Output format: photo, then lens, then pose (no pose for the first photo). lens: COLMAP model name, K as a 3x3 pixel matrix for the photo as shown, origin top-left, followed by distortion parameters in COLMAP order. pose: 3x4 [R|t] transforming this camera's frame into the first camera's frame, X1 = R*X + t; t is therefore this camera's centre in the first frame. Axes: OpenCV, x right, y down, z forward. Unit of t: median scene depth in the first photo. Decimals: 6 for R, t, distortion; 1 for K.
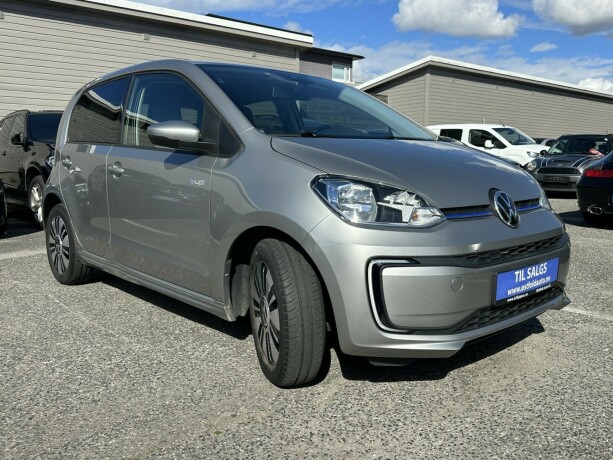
lens RADIAL K [[542.4, 0, 306.5], [0, 542.4, 230.0], [0, 0, 1]] dist [0.009699, 0.002953]
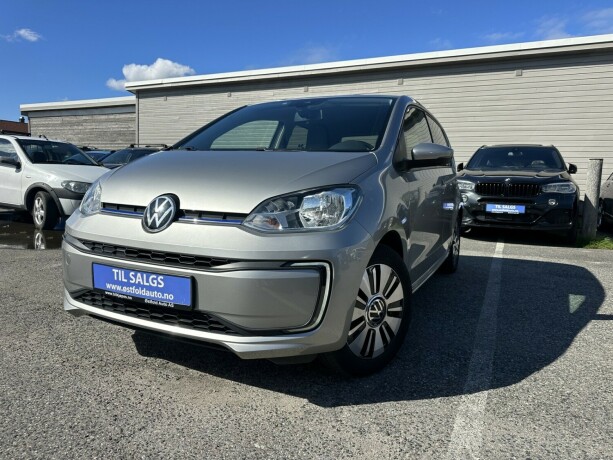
lens RADIAL K [[431.9, 0, 306.5], [0, 431.9, 230.0], [0, 0, 1]] dist [0.075342, -0.110140]
pose [[0.365367, 0.118419, -0.923301, 1.247899], [-0.153312, 0.985985, 0.065790, -0.106869], [0.918152, 0.117516, 0.378401, 0.977276]]
